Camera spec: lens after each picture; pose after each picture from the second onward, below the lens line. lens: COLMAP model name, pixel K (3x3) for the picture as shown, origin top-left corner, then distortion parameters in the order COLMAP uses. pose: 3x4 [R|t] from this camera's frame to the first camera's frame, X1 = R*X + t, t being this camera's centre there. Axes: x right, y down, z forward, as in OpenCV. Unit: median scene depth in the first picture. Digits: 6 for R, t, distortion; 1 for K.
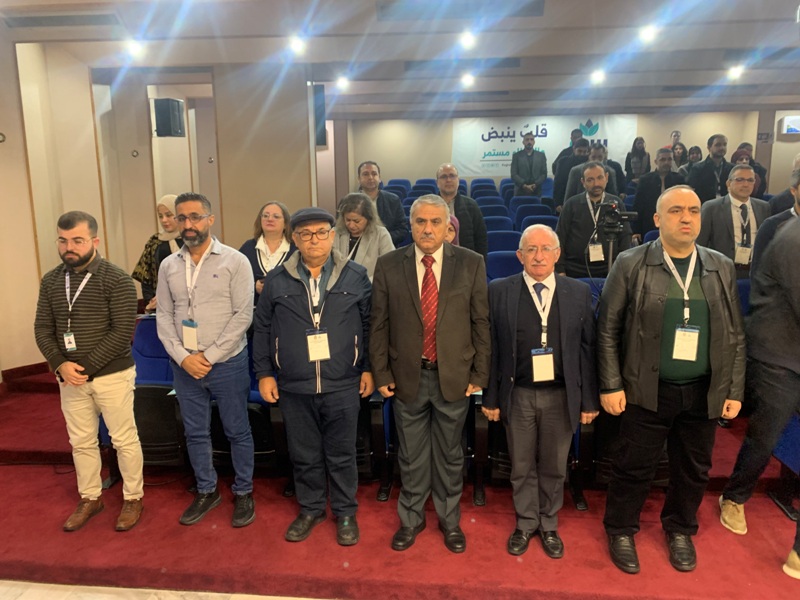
lens RADIAL K [[610.6, 0, 410.6], [0, 610.6, 270.9], [0, 0, 1]] dist [0.031364, -0.034597]
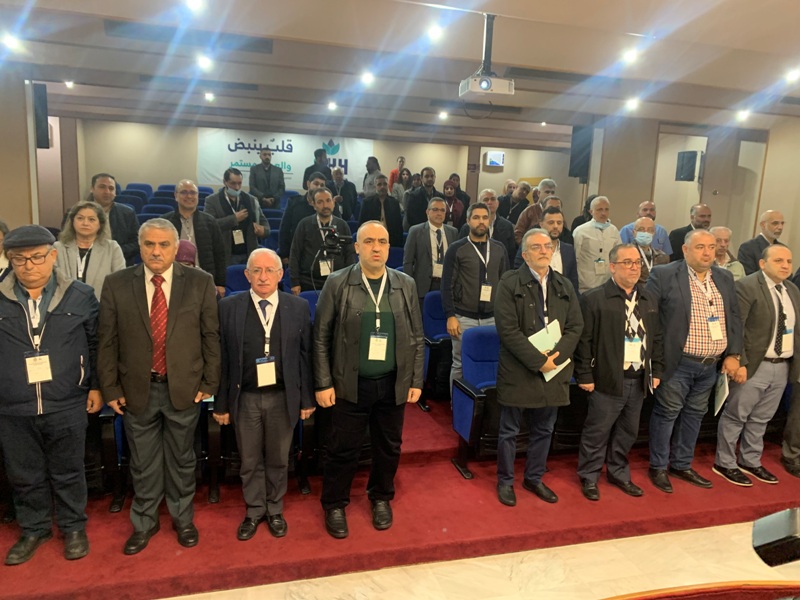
lens RADIAL K [[610.6, 0, 406.6], [0, 610.6, 293.9], [0, 0, 1]] dist [0.031364, -0.034597]
pose [[0.925613, -0.011145, 0.378308, 0.024403], [0.002040, 0.999699, 0.024459, -0.017427], [-0.378466, -0.021868, 0.925357, -0.147557]]
